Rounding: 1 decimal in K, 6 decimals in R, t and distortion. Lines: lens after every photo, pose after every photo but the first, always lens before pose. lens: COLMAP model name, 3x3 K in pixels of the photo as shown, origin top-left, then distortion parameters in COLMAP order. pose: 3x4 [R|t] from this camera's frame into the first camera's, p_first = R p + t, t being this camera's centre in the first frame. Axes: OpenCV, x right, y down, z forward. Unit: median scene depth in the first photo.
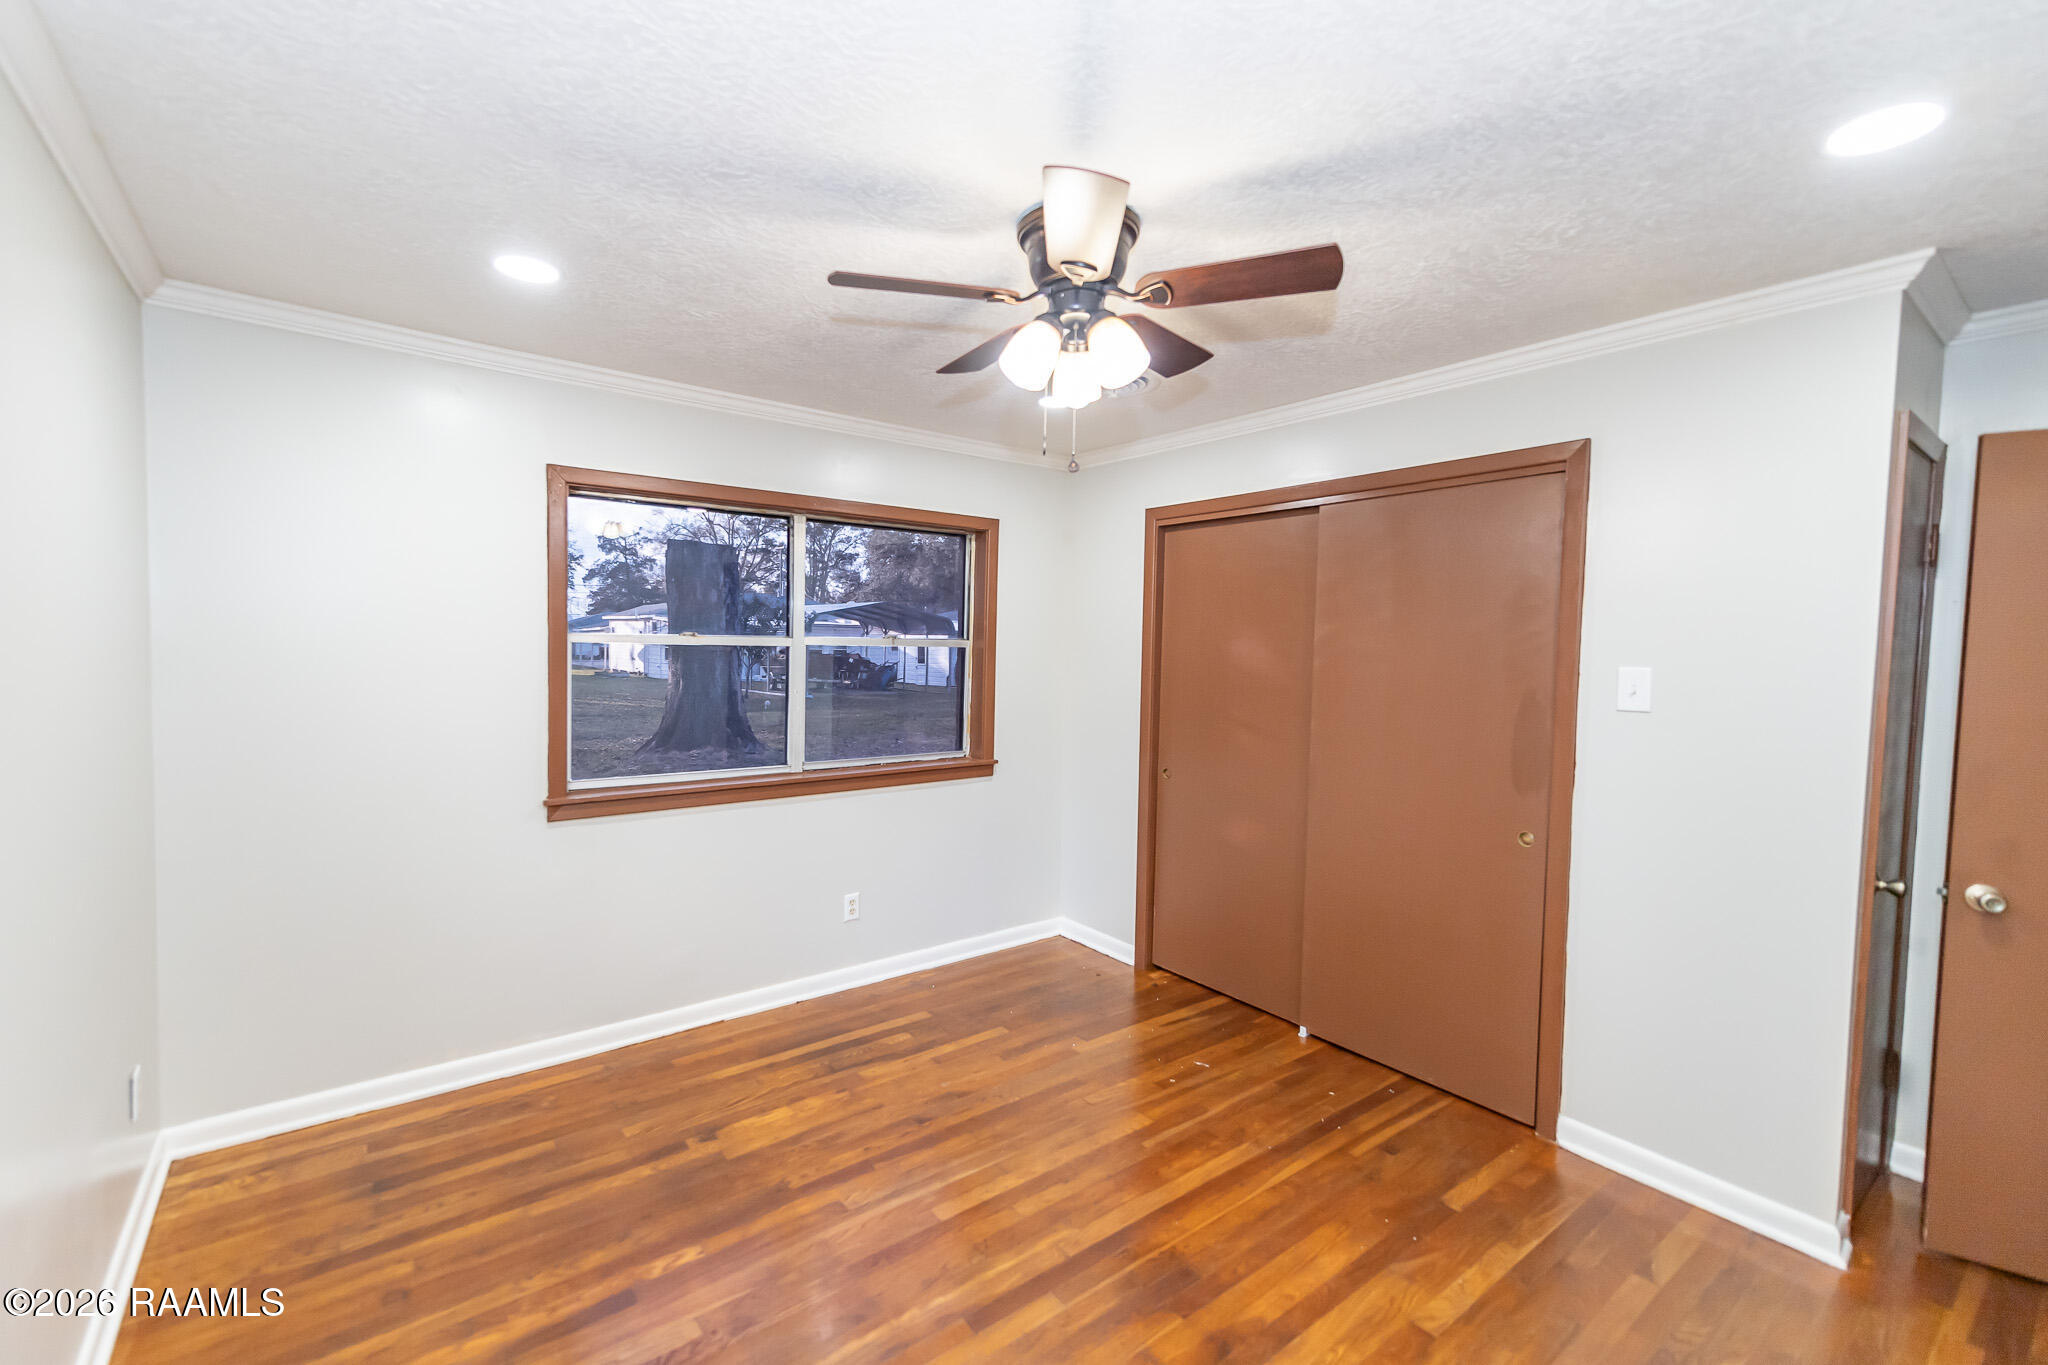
lens RADIAL K [[859.6, 0, 964.8], [0, 859.6, 659.4], [0, 0, 1]] dist [0.012146, -0.000499]
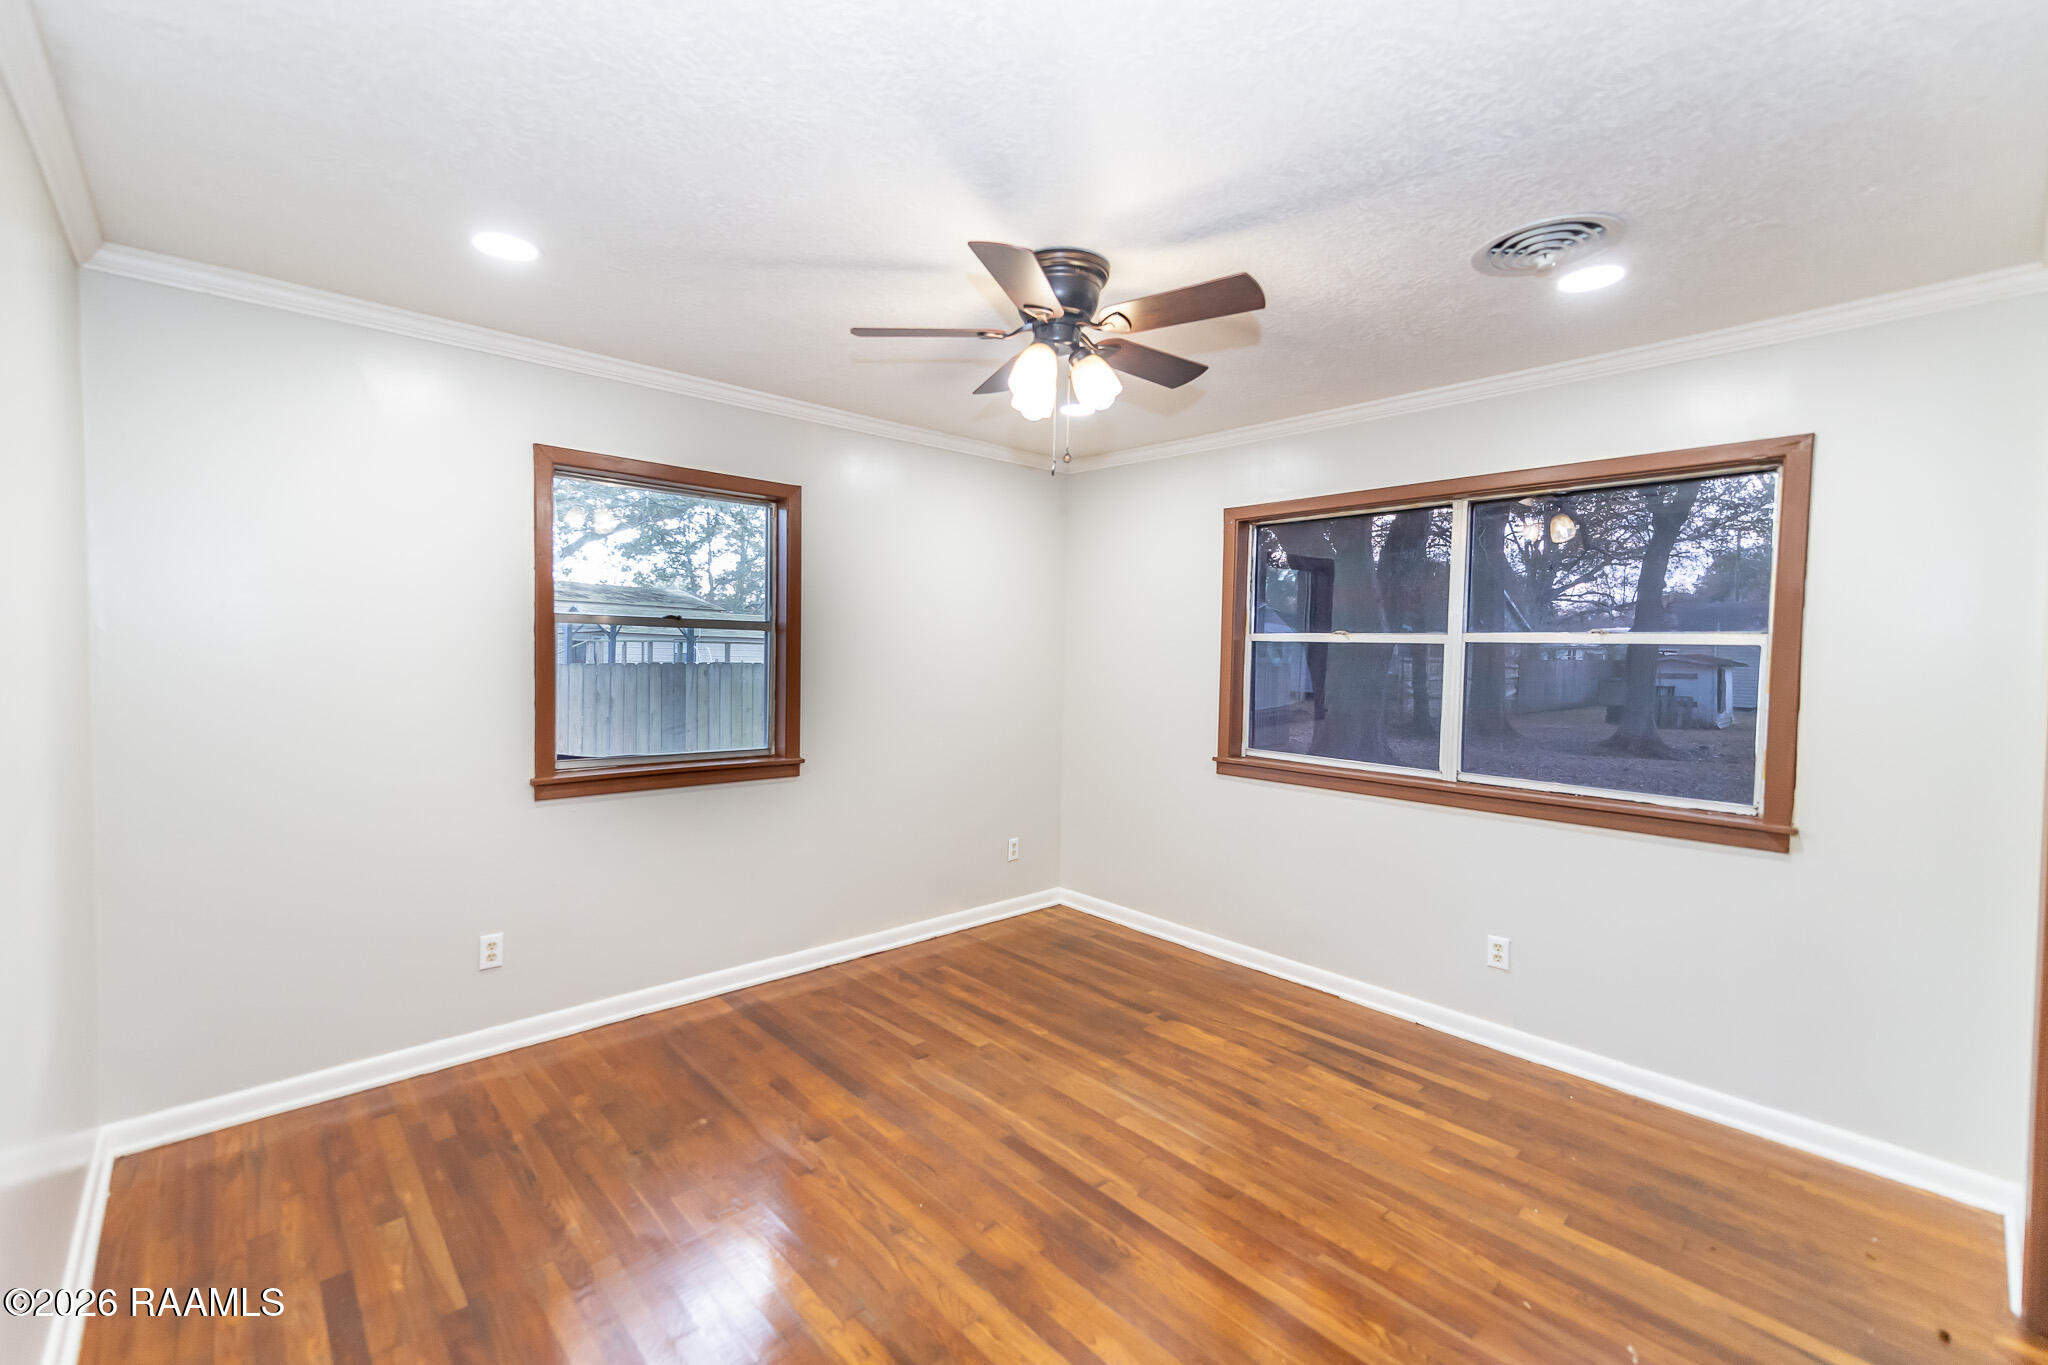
lens RADIAL K [[859.6, 0, 964.8], [0, 859.6, 659.4], [0, 0, 1]] dist [0.012146, -0.000499]
pose [[0.082954, 0.003678, -0.996547, 0.936052], [-0.040901, 0.999163, 0.000283, 0.039691], [0.995714, 0.040736, 0.083035, 0.583918]]
